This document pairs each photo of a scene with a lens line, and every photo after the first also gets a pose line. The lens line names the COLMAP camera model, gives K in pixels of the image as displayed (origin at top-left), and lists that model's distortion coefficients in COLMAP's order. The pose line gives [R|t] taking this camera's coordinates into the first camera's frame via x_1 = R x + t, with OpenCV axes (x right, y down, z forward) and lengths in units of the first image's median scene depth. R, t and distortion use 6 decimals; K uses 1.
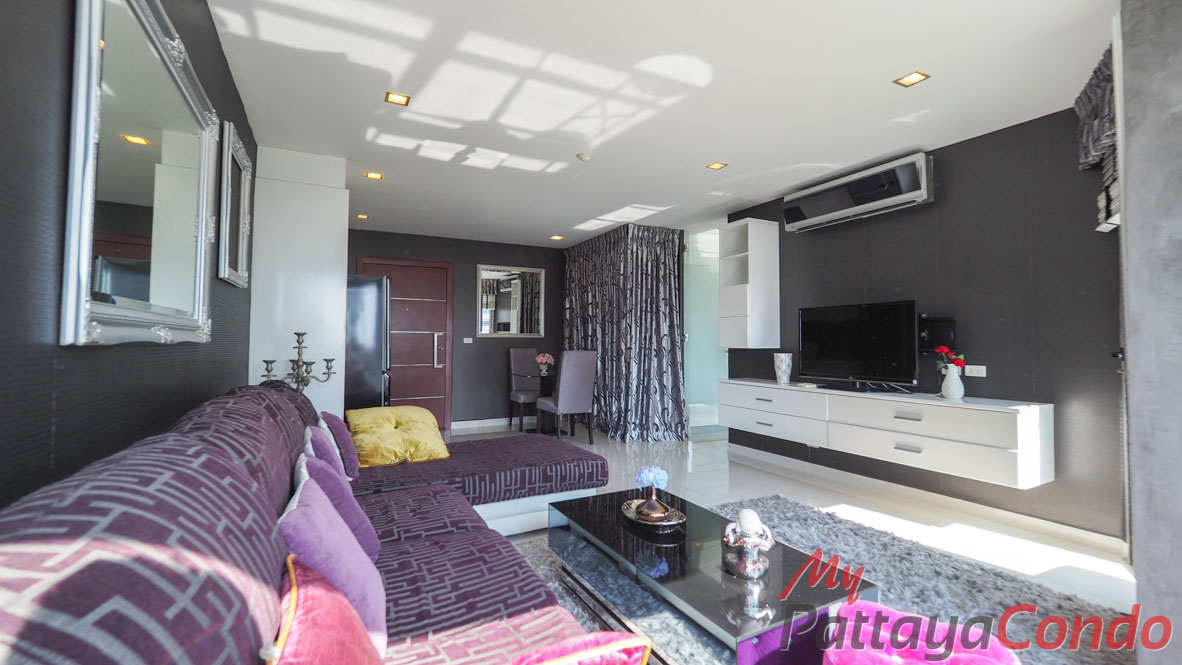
lens RADIAL K [[505.3, 0, 598.6], [0, 505.3, 331.1], [0, 0, 1]] dist [0.001811, -0.000716]
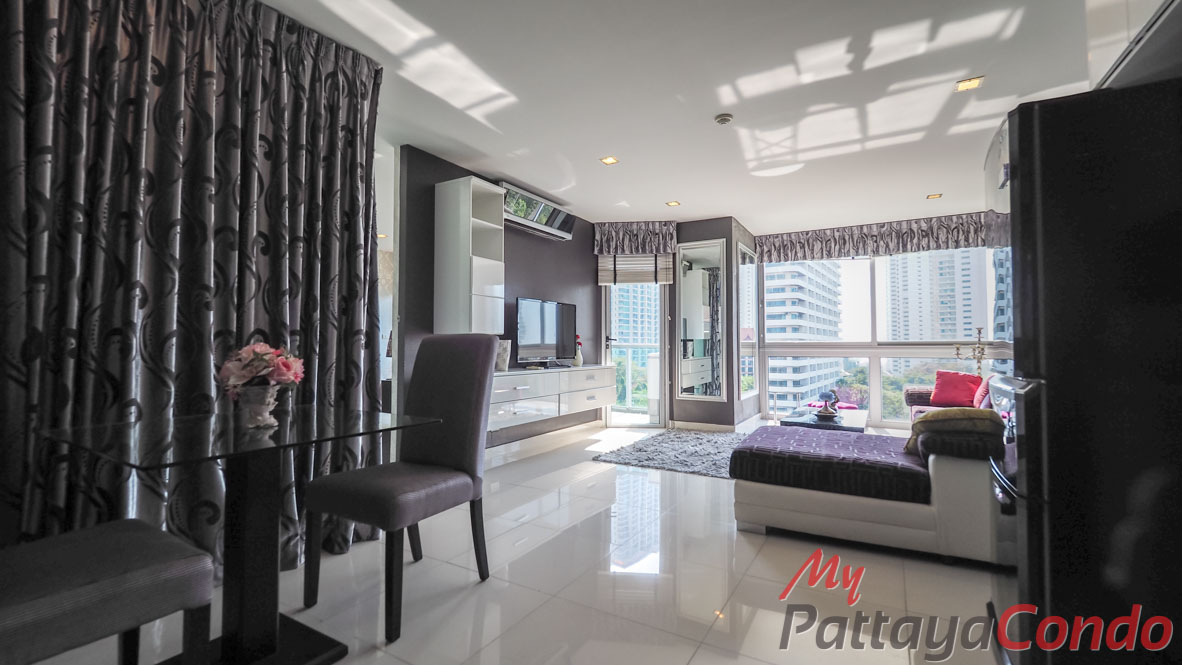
lens RADIAL K [[505.3, 0, 570.2], [0, 505.3, 328.0], [0, 0, 1]] dist [0.001811, -0.000716]
pose [[-0.488785, 0.031654, 0.871830, -0.681299], [-0.018958, 0.998720, -0.046890, 0.079317], [-0.872198, -0.039448, -0.487559, 1.693804]]
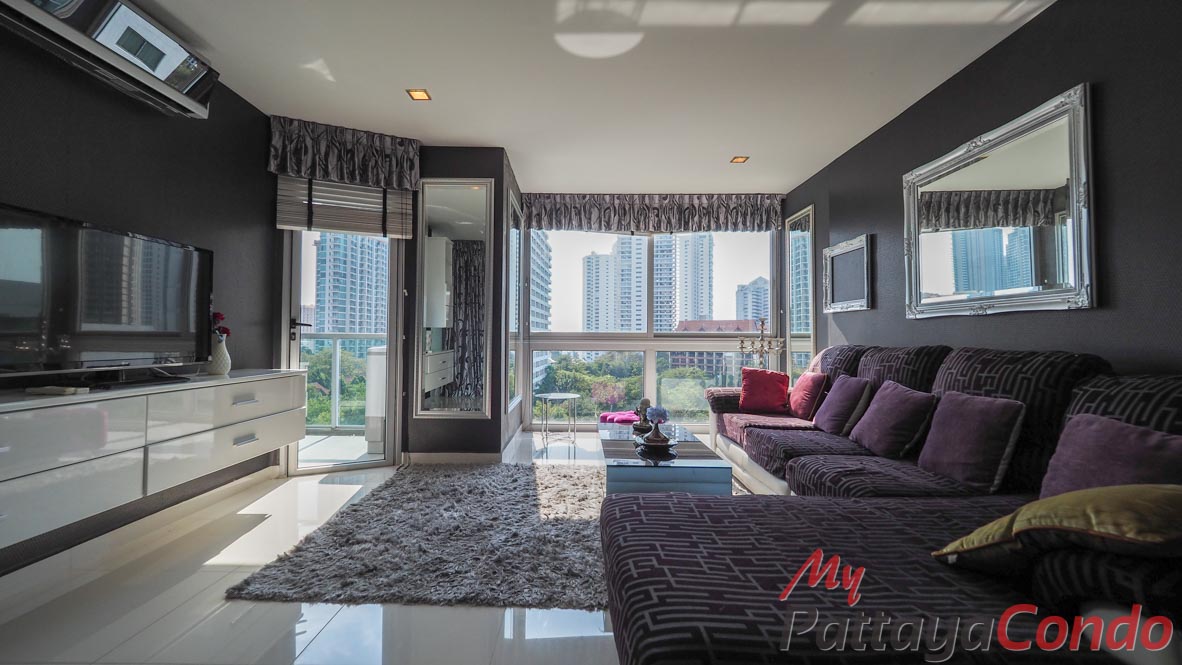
lens RADIAL K [[505.3, 0, 581.4], [0, 505.3, 327.0], [0, 0, 1]] dist [0.001811, -0.000716]
pose [[-0.874423, 0.004272, 0.485145, -0.218293], [-0.017261, 0.999054, -0.039908, 0.070852], [-0.484857, -0.043271, -0.873523, 1.334631]]
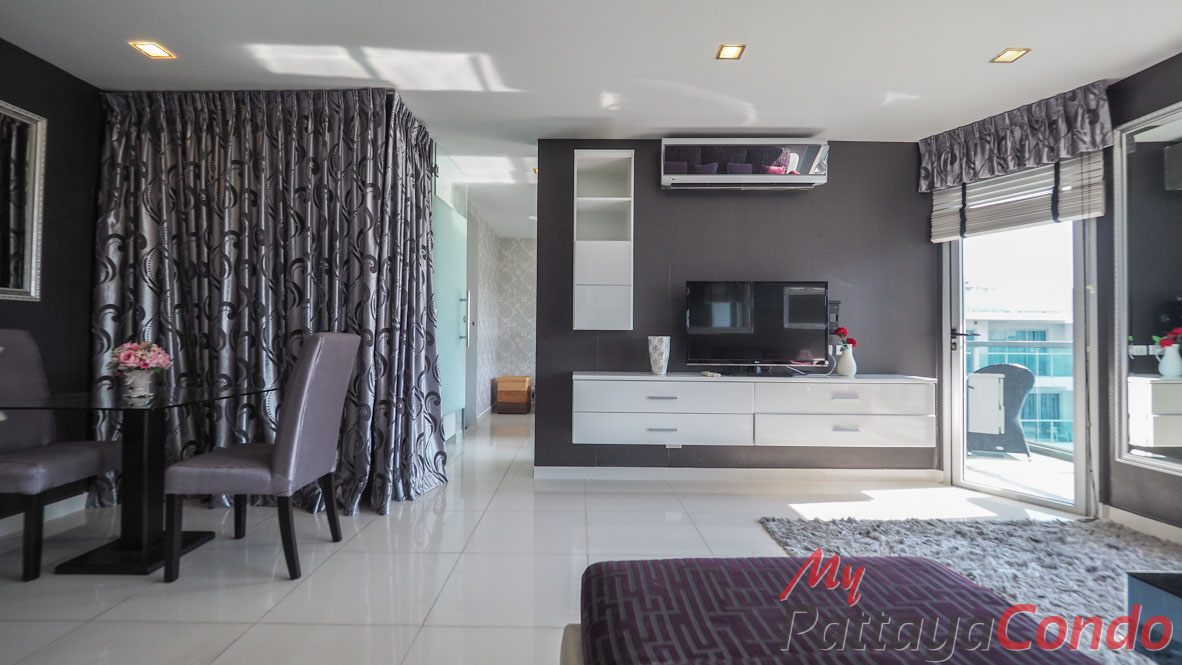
lens RADIAL K [[505.3, 0, 580.3], [0, 505.3, 331.9], [0, 0, 1]] dist [0.001811, -0.000716]
pose [[0.479801, 0.014190, 0.877263, -0.473227], [-0.024080, 0.999706, -0.003000, 0.051720], [-0.877047, -0.019685, 0.480001, 0.905034]]
